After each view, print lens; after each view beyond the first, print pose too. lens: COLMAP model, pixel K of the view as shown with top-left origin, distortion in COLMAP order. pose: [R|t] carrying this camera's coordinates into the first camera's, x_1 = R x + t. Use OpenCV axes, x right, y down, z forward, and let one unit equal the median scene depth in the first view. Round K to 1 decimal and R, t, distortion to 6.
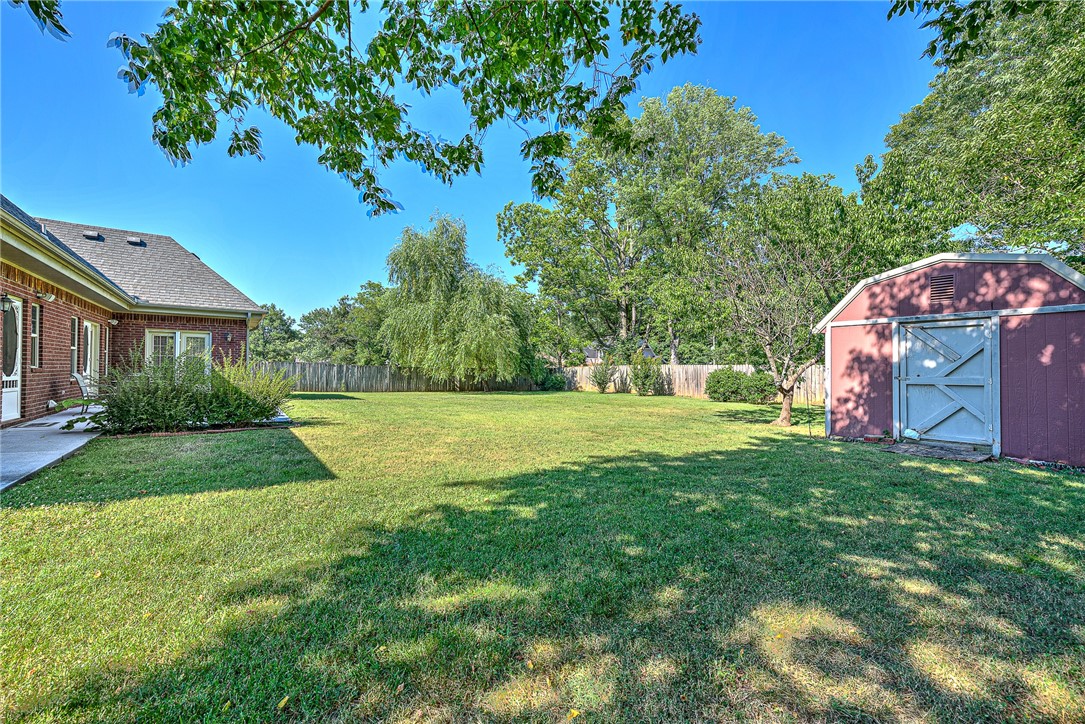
lens RADIAL K [[433.8, 0, 544.1], [0, 433.8, 364.2], [0, 0, 1]] dist [0.011695, -0.004143]
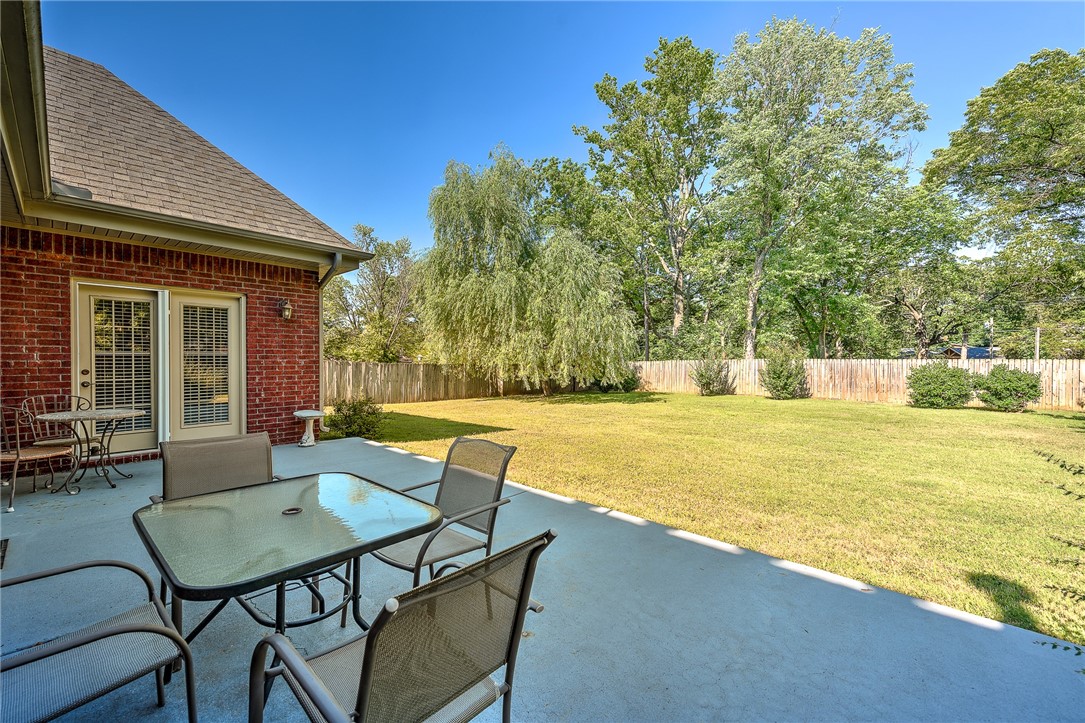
lens RADIAL K [[433.8, 0, 544.1], [0, 433.8, 363.7], [0, 0, 1]] dist [0.011695, -0.004143]
pose [[0.979893, -0.010167, 0.199262, -0.480514], [0.006282, 0.999778, 0.020119, -0.012459], [-0.199423, -0.018462, 0.979740, 0.453414]]
